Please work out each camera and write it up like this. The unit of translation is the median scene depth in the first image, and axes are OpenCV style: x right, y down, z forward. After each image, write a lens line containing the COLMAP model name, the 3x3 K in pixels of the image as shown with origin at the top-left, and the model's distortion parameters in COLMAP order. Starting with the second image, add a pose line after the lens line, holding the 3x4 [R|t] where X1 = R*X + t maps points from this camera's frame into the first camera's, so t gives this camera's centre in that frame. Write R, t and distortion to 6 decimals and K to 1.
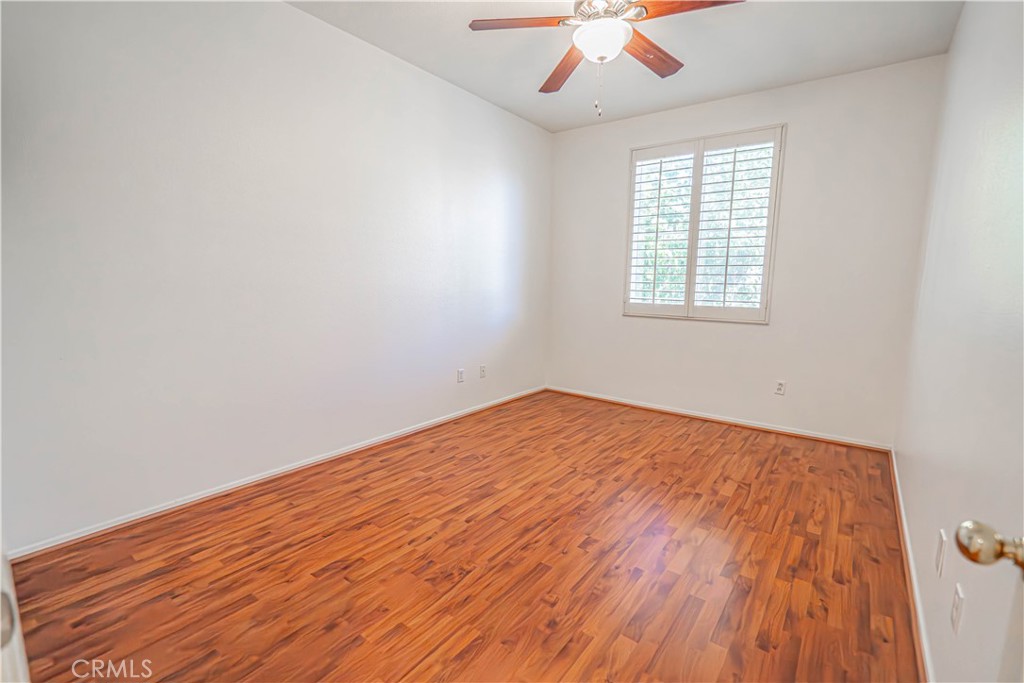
lens RADIAL K [[460.7, 0, 512.8], [0, 460.7, 342.6], [0, 0, 1]] dist [-0.002067, 0.001886]
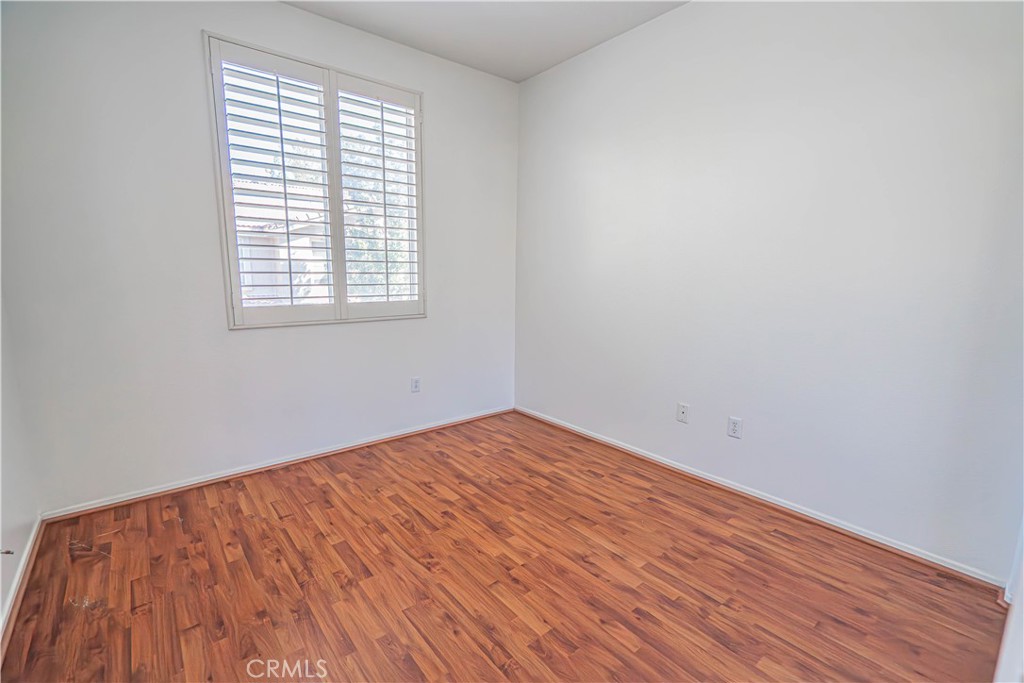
lens RADIAL K [[460.7, 0, 509.3], [0, 460.7, 345.2], [0, 0, 1]] dist [-0.002067, 0.001886]
pose [[0.253068, -0.168644, 0.952636, -0.274054], [0.123203, 0.982290, 0.141164, -0.090293], [-0.959572, 0.081643, 0.269363, 0.579119]]
